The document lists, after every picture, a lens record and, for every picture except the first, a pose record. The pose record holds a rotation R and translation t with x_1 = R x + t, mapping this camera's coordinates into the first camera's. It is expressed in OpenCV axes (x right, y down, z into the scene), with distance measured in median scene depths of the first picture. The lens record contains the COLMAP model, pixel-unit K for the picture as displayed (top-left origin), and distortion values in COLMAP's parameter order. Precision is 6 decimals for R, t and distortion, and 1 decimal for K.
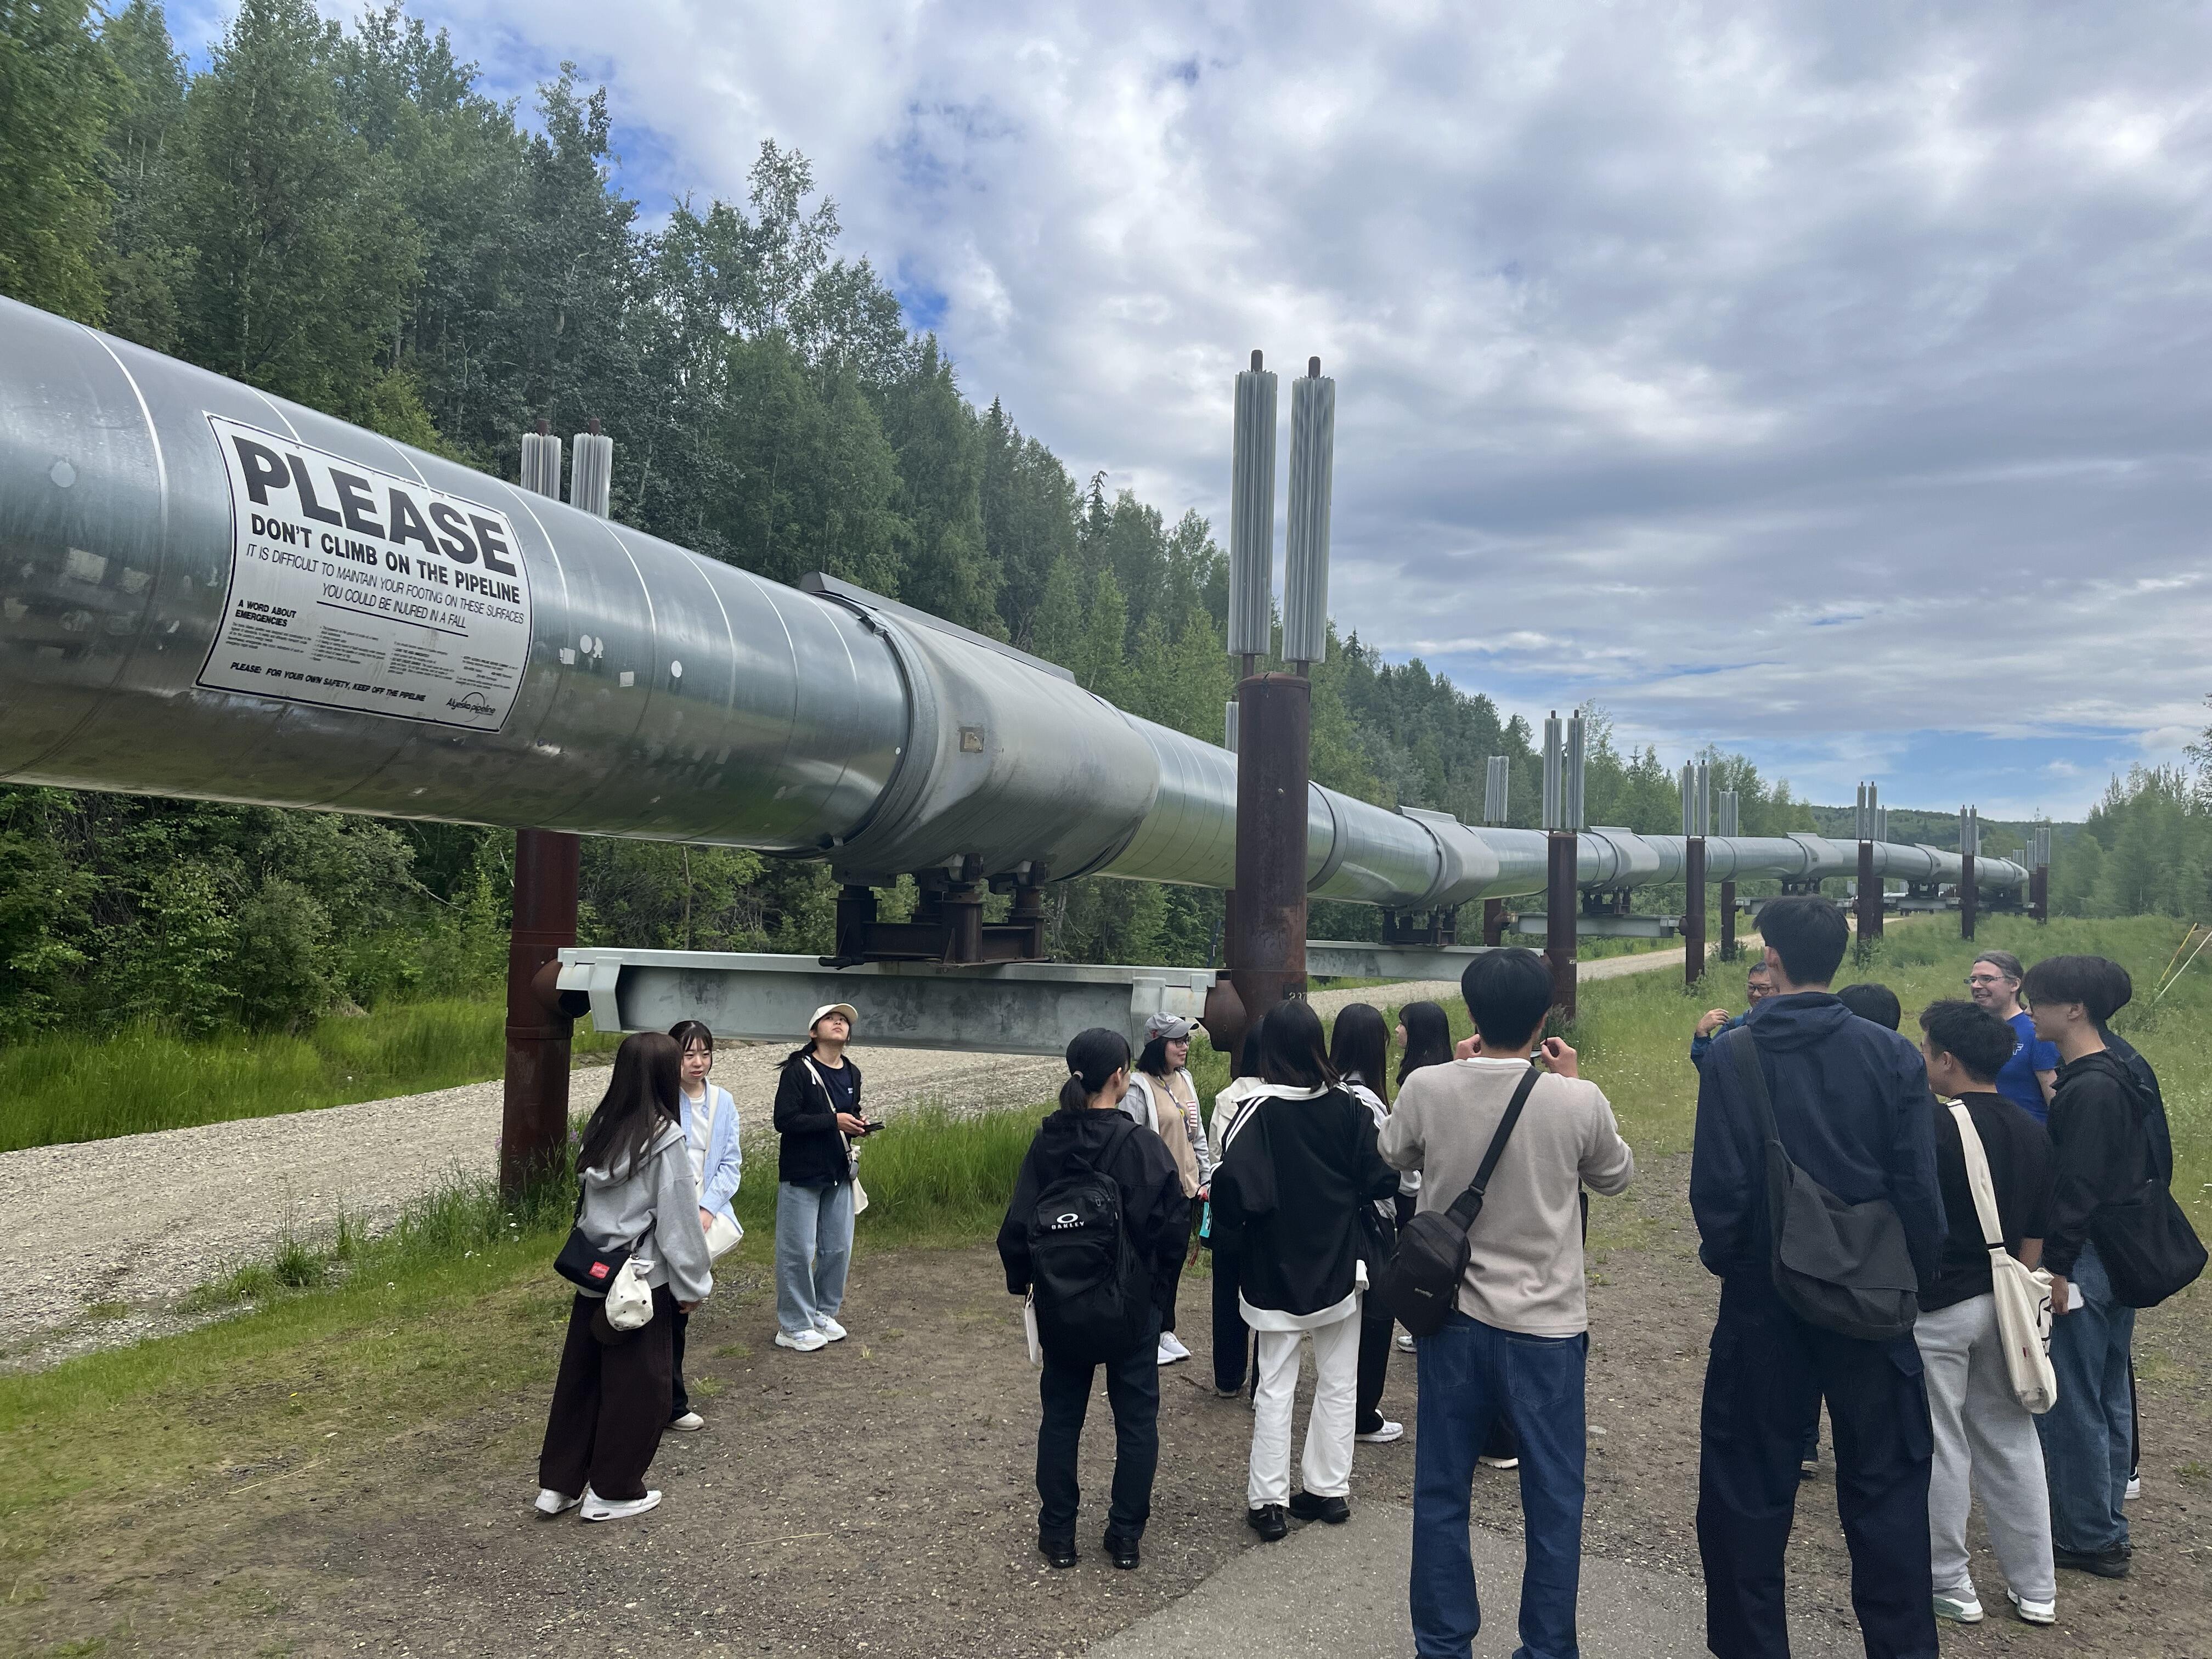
lens RADIAL K [[1695.6, 0, 1117.3], [0, 1695.6, 827.8], [0, 0, 1]] dist [0.010675, -0.006171]
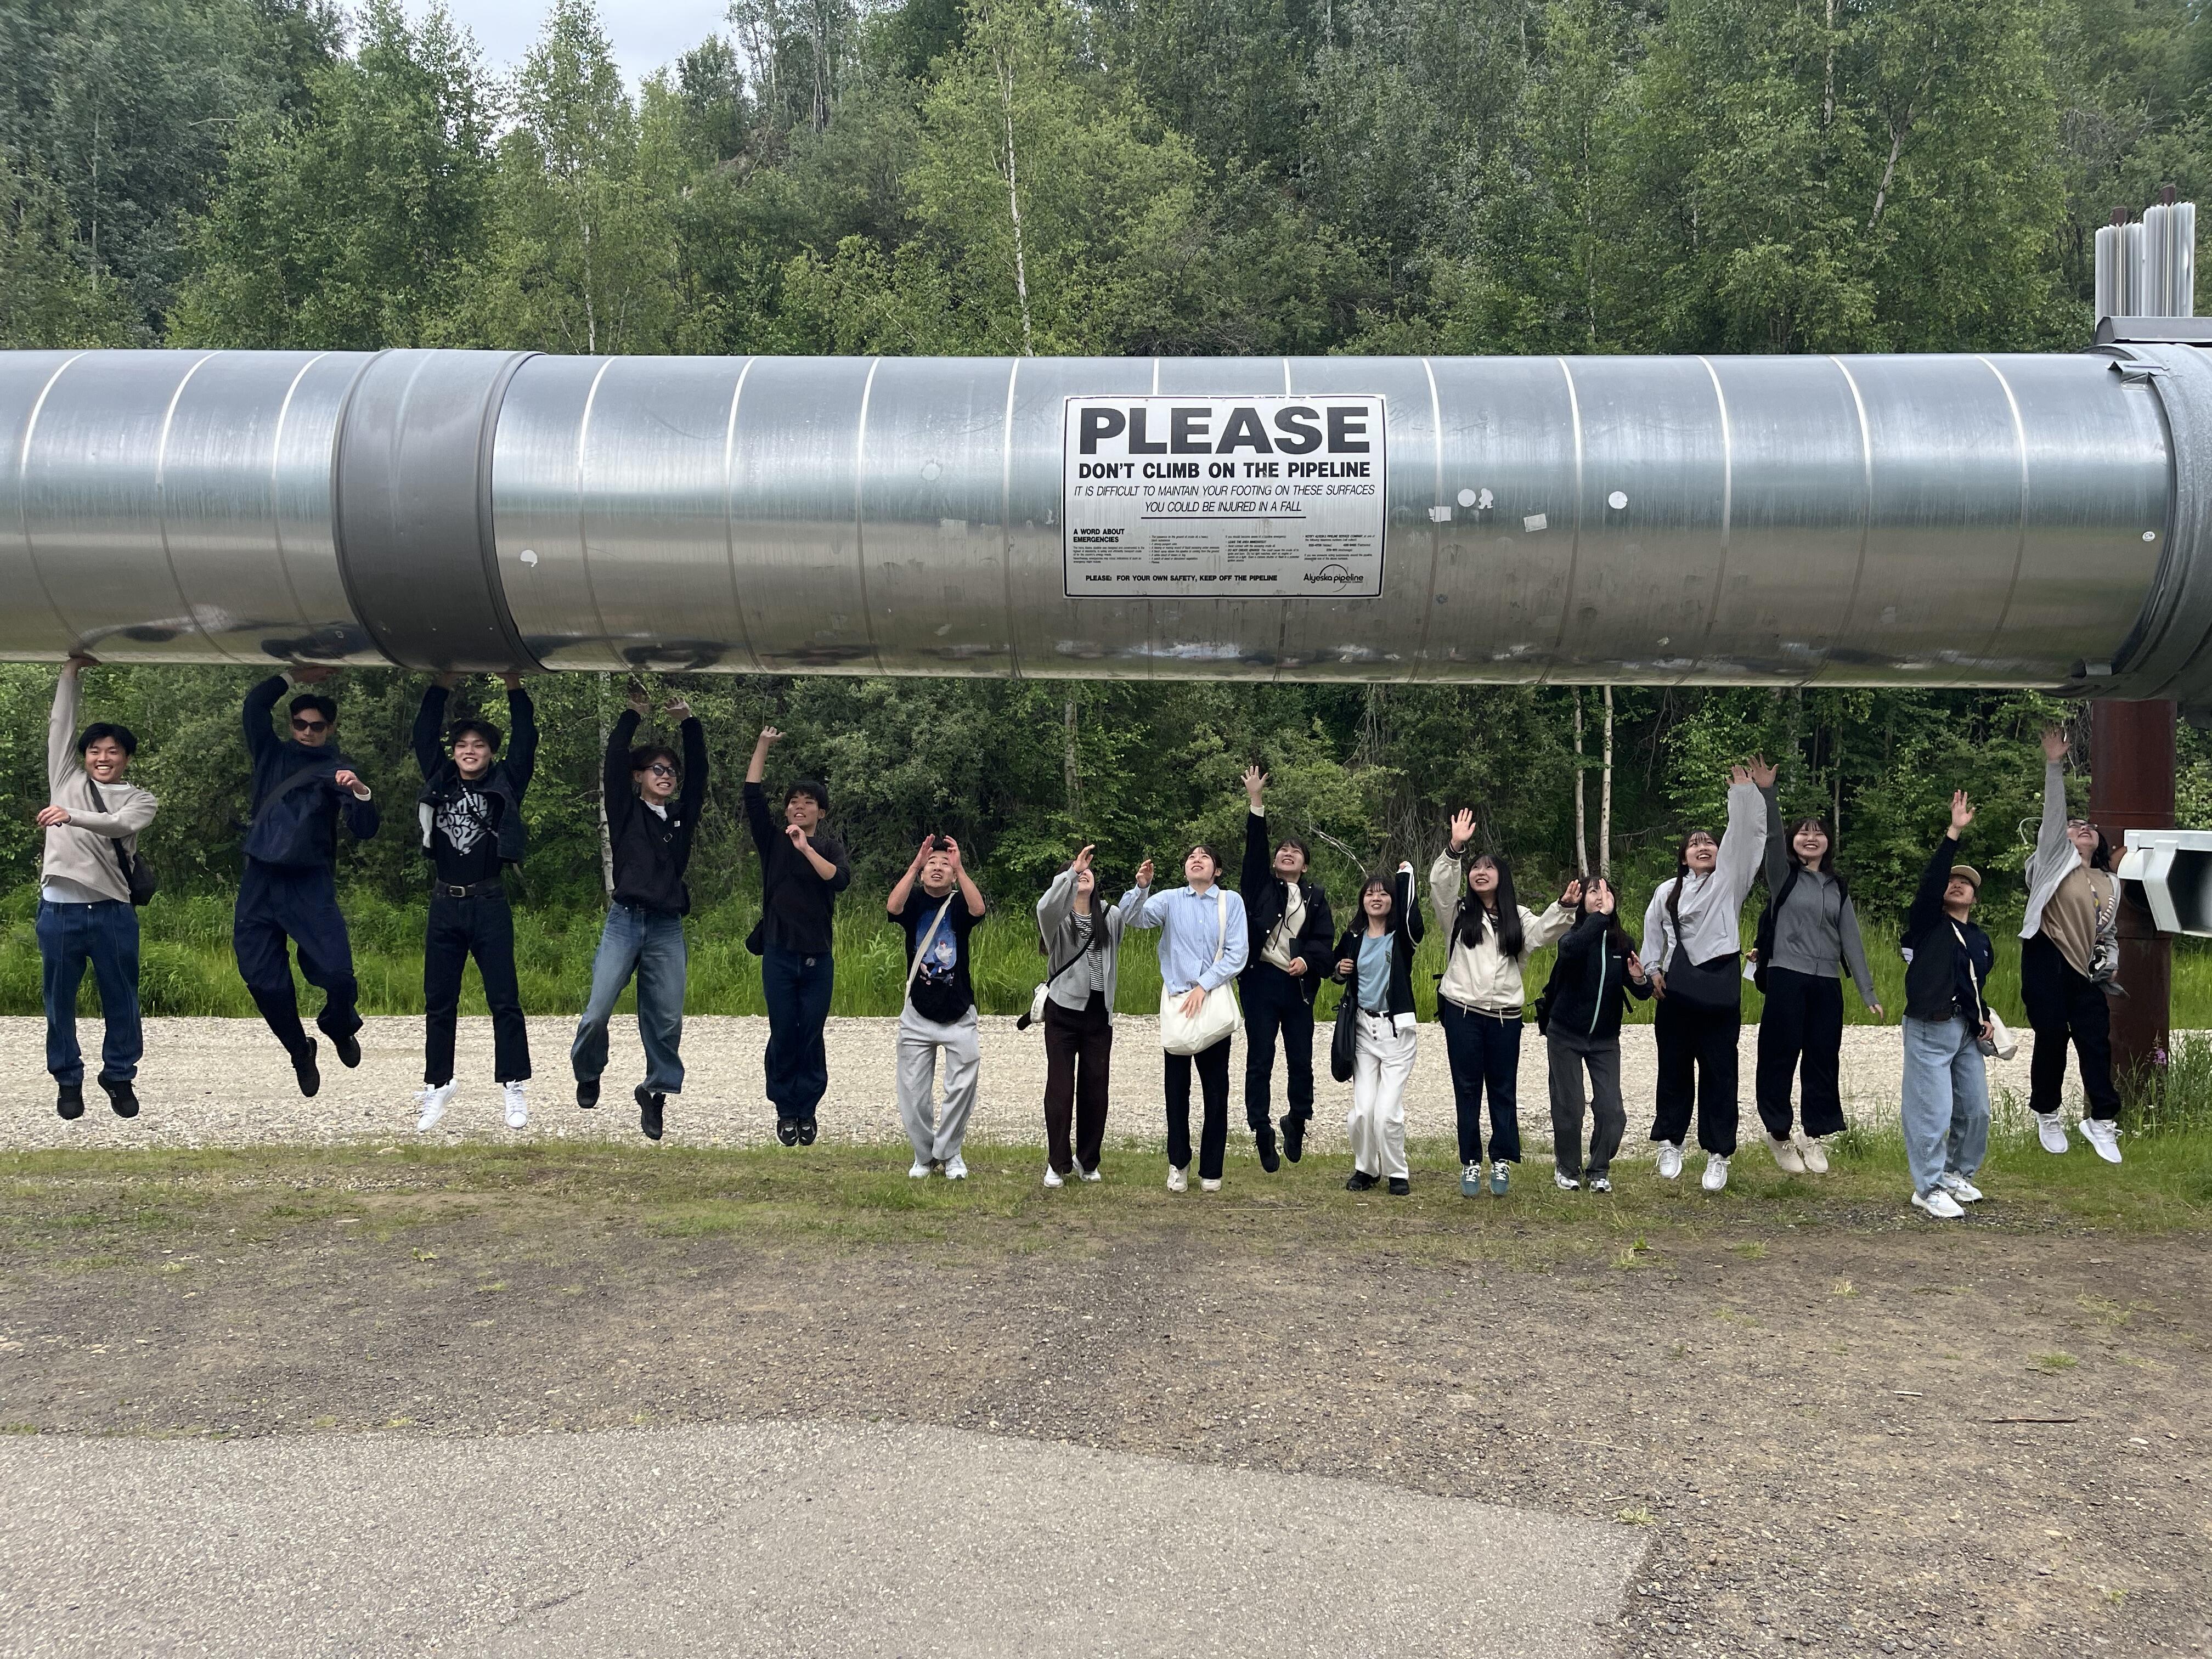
lens RADIAL K [[1695.6, 0, 1110.0], [0, 1695.6, 833.1], [0, 0, 1]] dist [0.010675, -0.006171]
pose [[0.269563, -0.004344, -0.962973, 0.708042], [0.044226, 0.998991, 0.007874, 0.088055], [0.961967, -0.044711, 0.269483, 0.579430]]
